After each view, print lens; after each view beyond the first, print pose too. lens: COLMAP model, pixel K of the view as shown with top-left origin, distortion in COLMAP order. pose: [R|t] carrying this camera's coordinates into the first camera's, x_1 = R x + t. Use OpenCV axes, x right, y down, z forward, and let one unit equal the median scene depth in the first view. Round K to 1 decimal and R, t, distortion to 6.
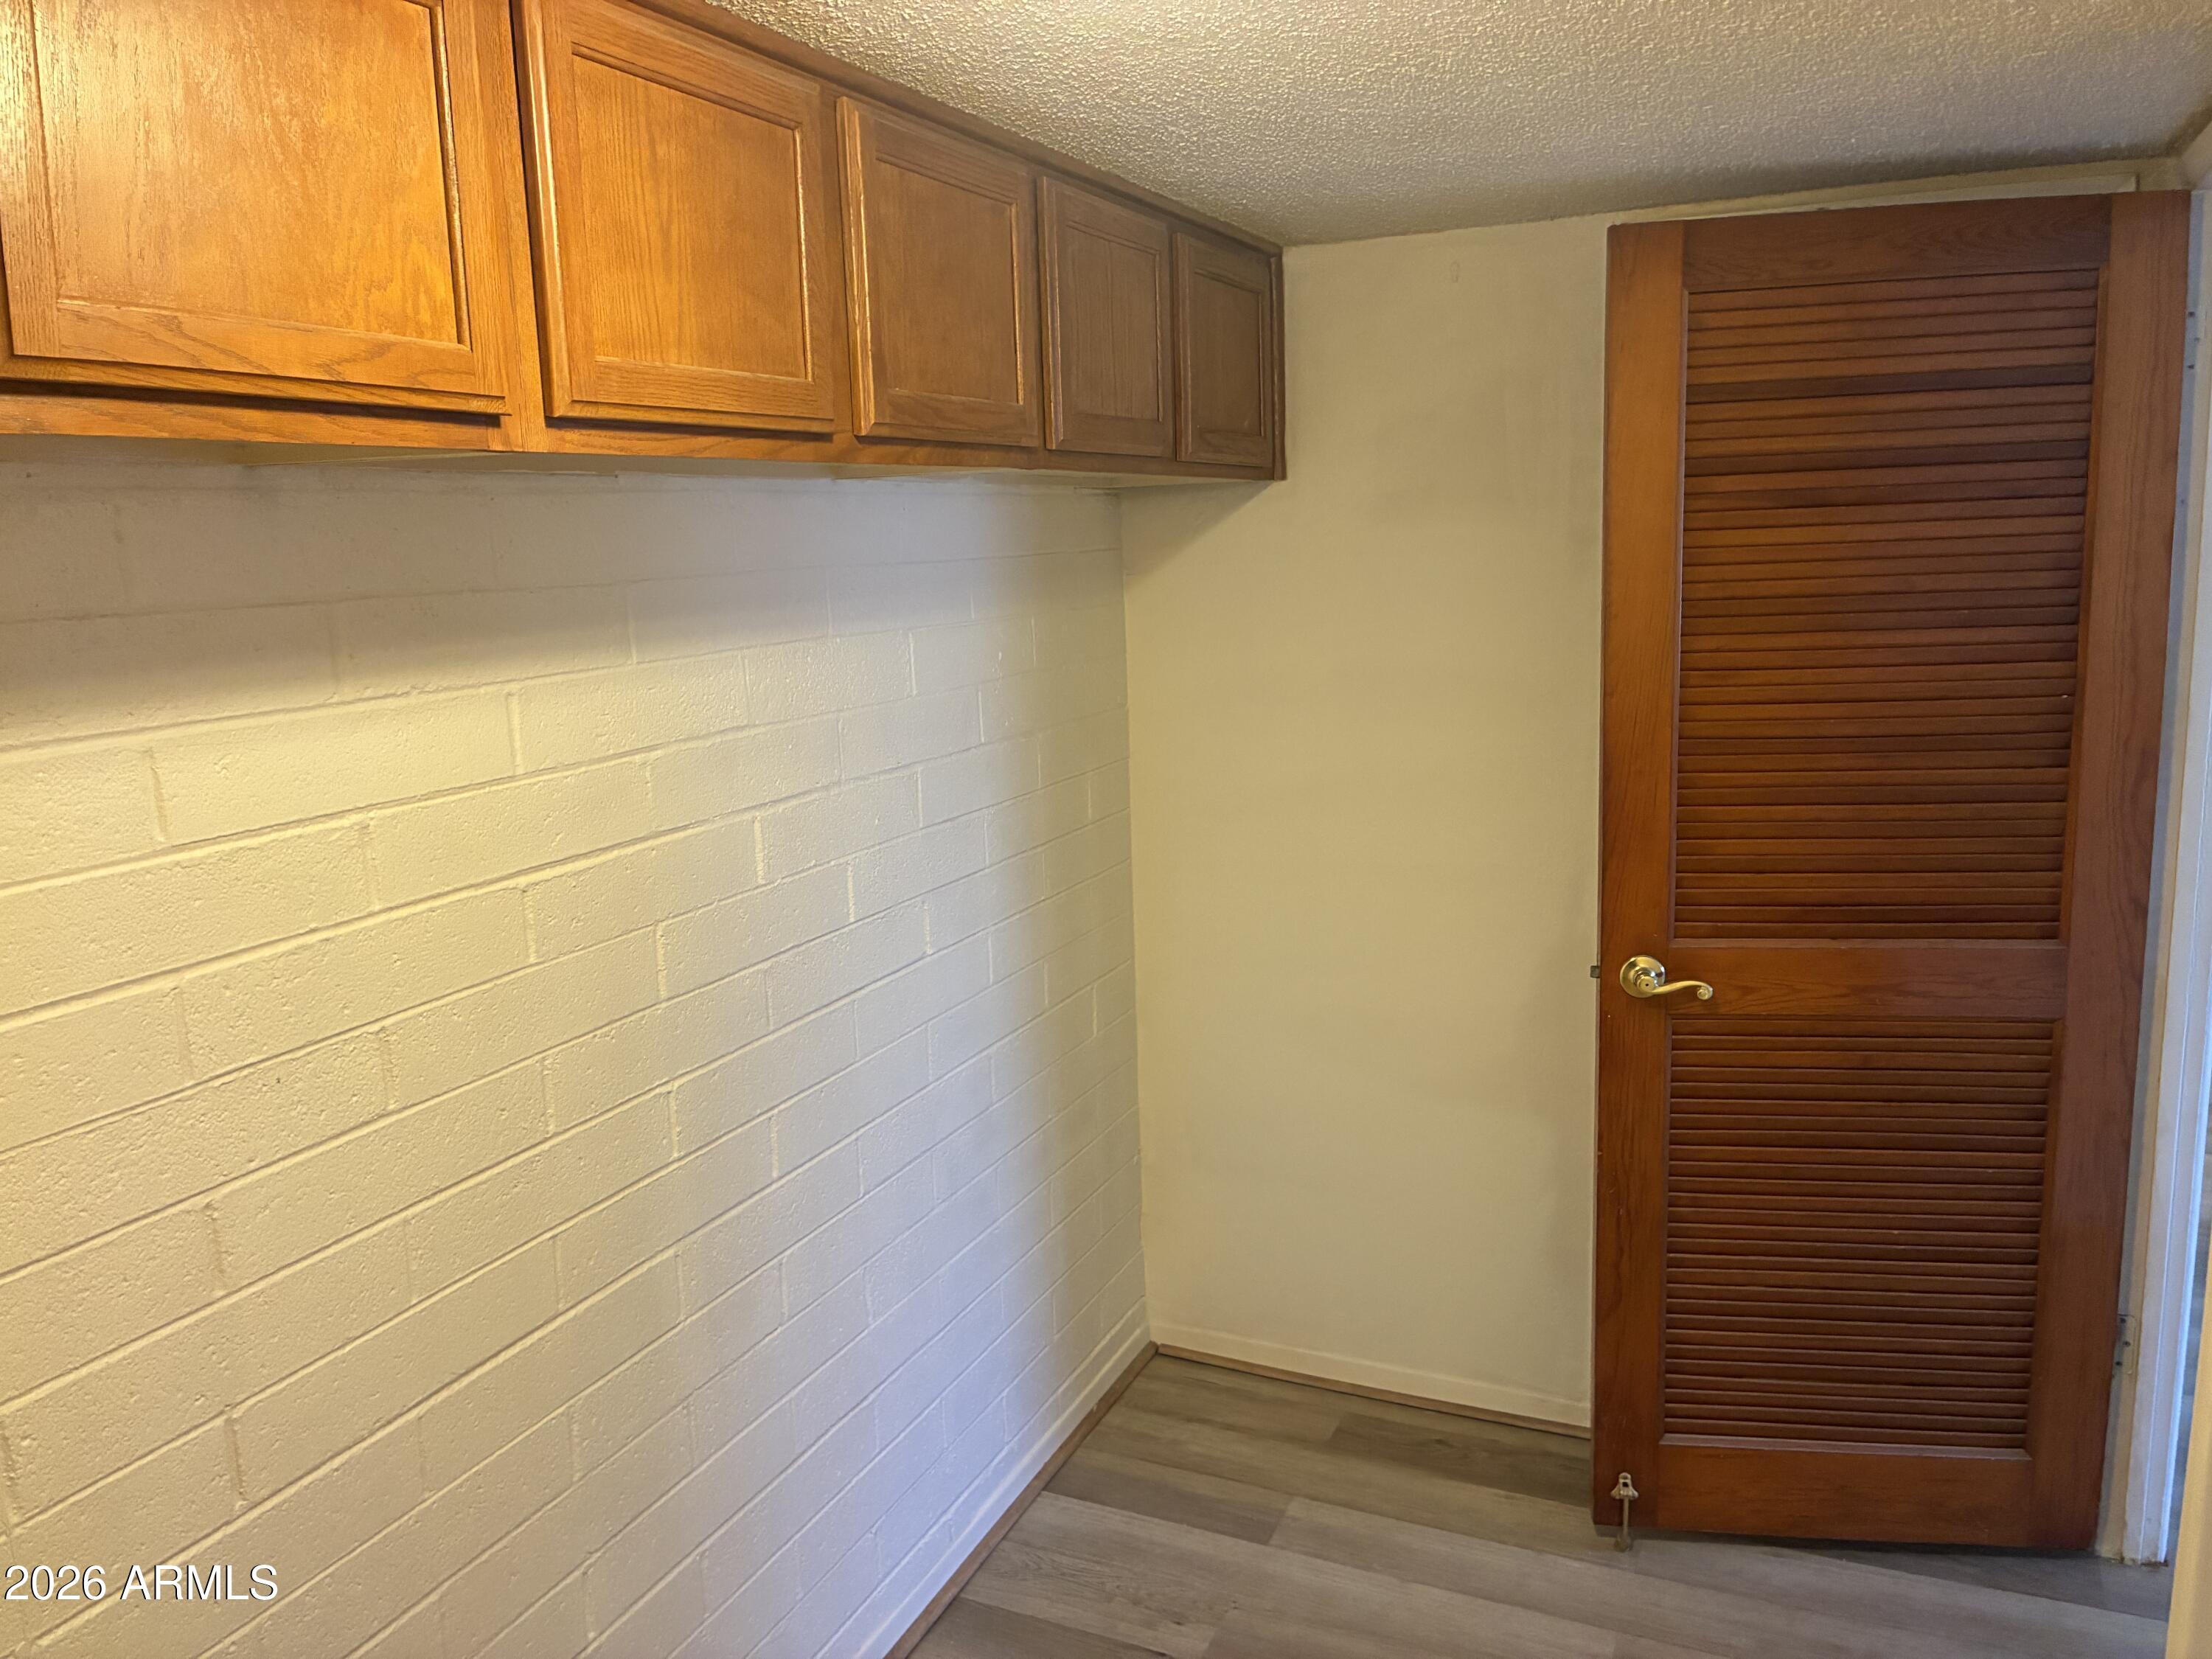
lens RADIAL K [[1682.5, 0, 1097.1], [0, 1682.5, 823.5], [0, 0, 1]] dist [0.074231, -0.095475]
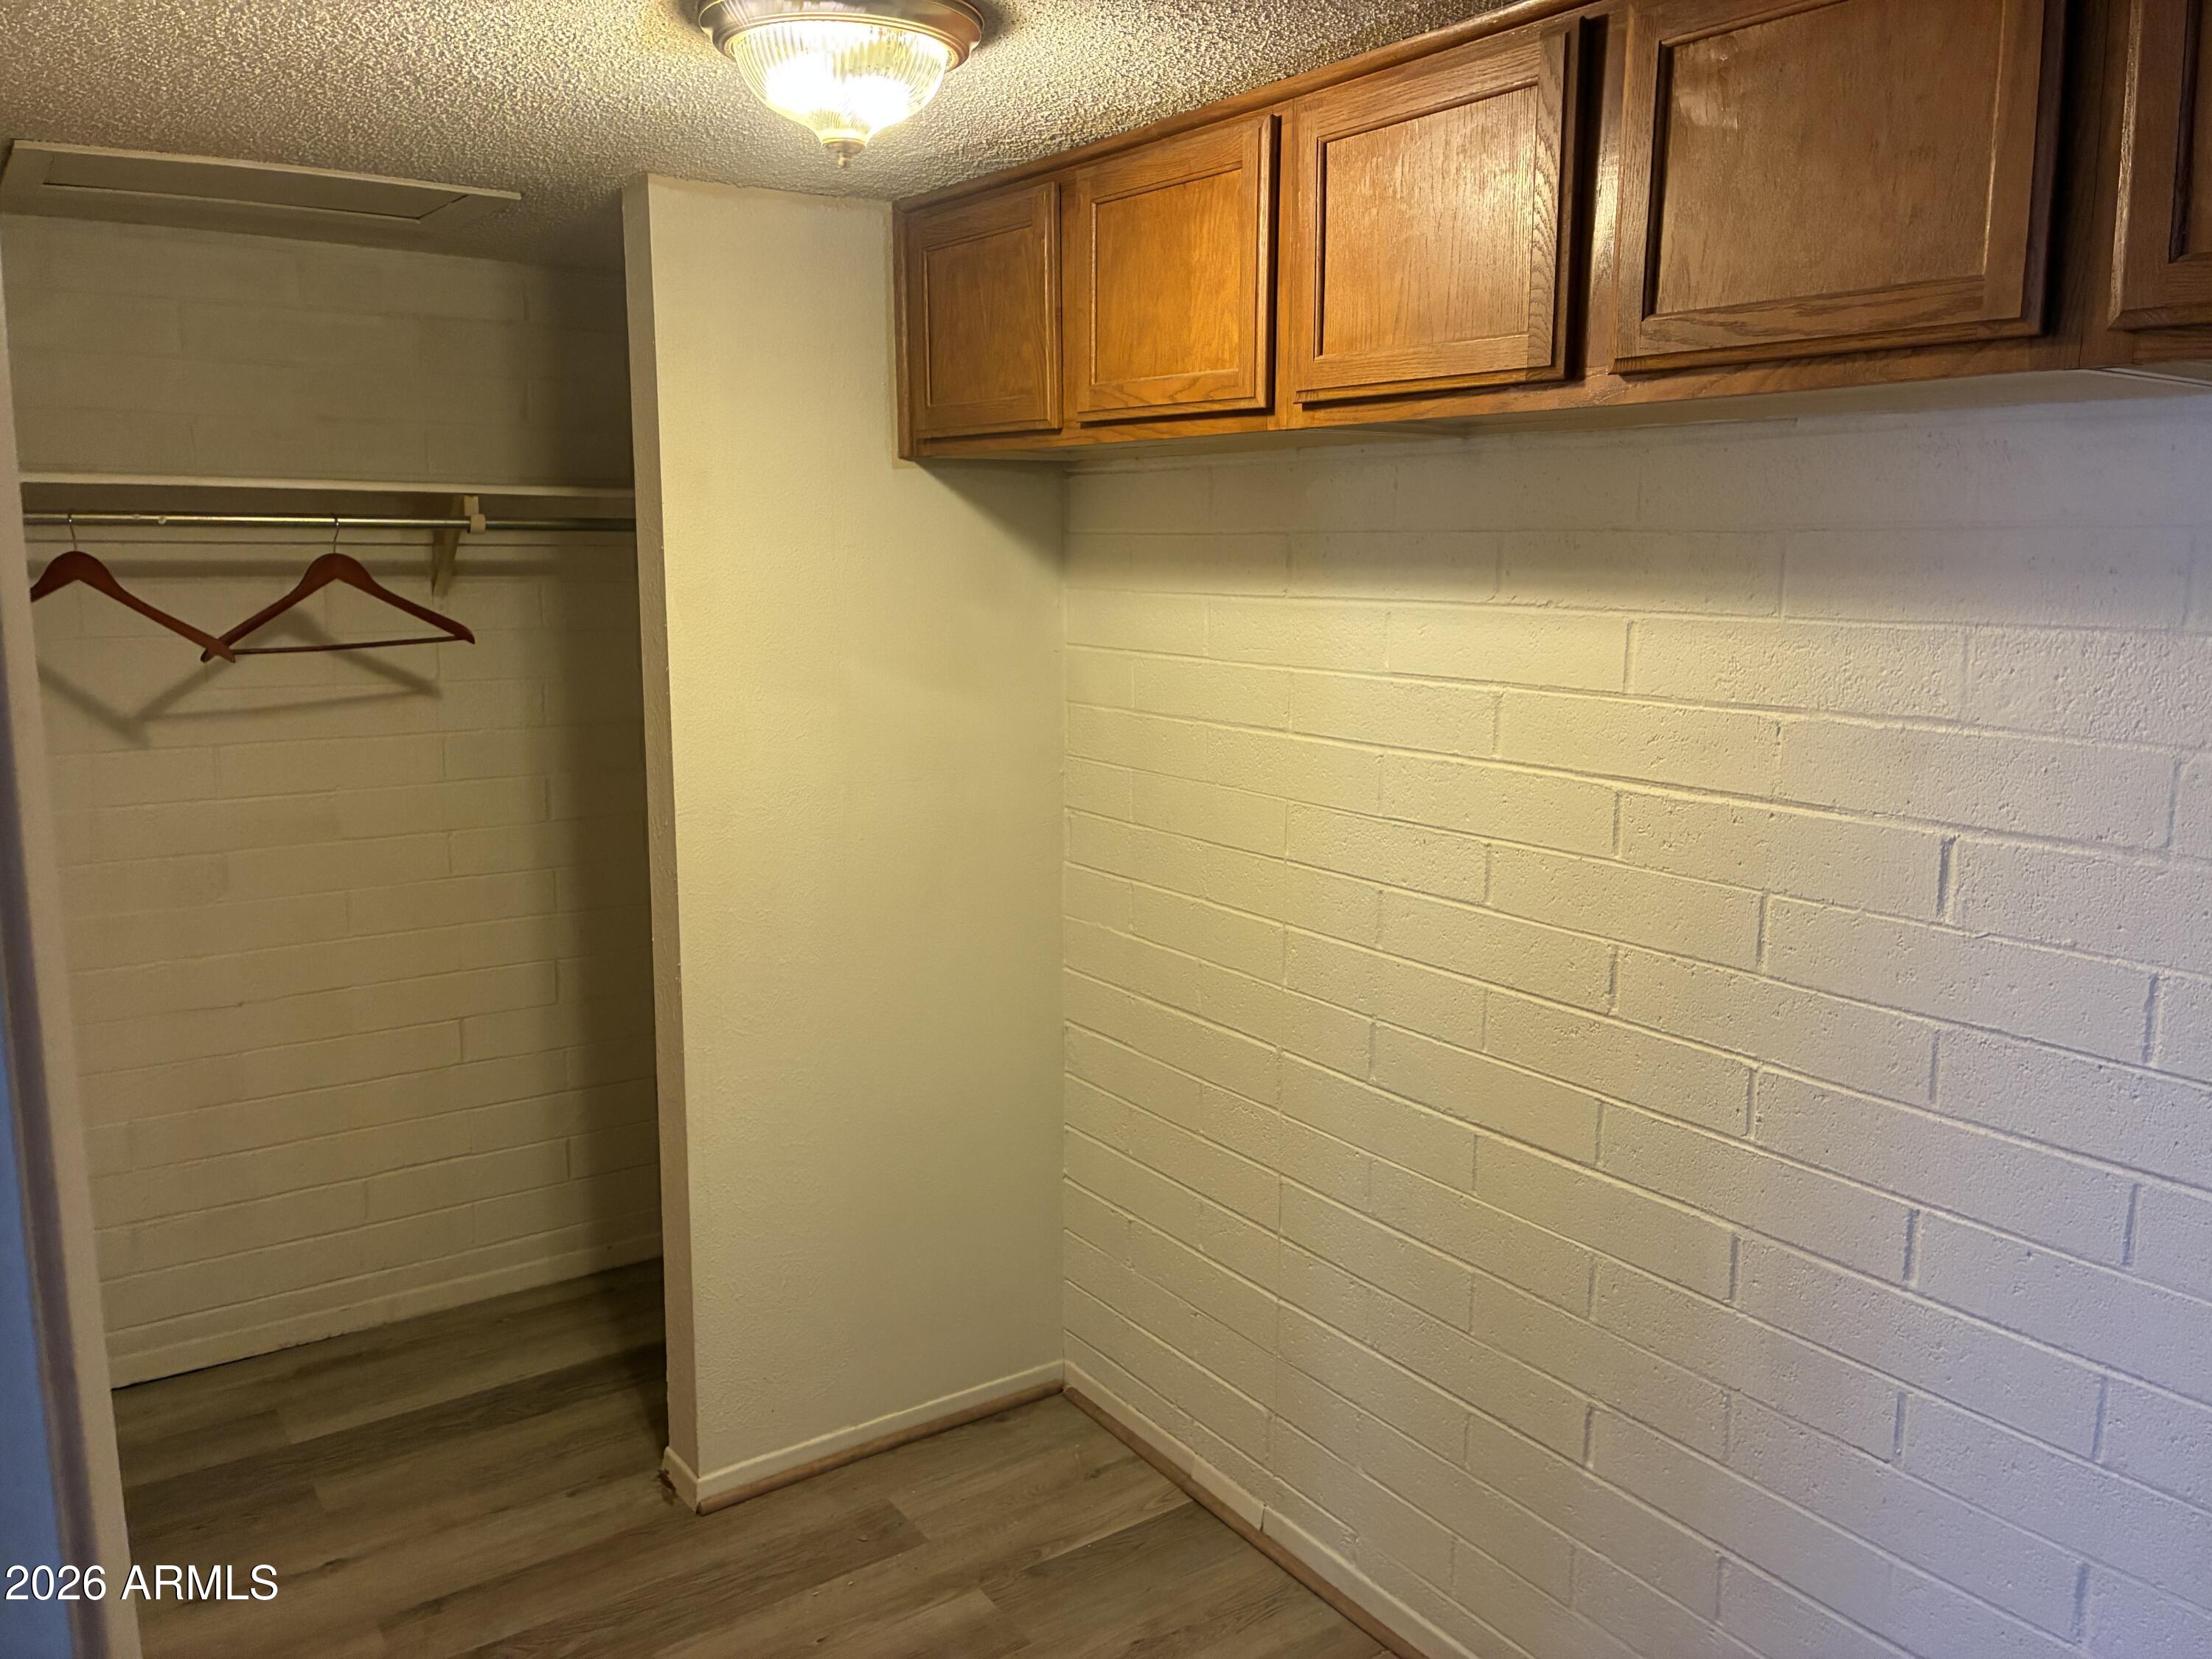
lens RADIAL K [[1682.5, 0, 1098.1], [0, 1682.5, 823.2], [0, 0, 1]] dist [0.074231, -0.095475]
pose [[-0.512079, 0.175939, -0.840726, 0.893776], [-0.138843, 0.948970, 0.283159, -0.240375], [0.847642, 0.261729, -0.461520, 1.366713]]
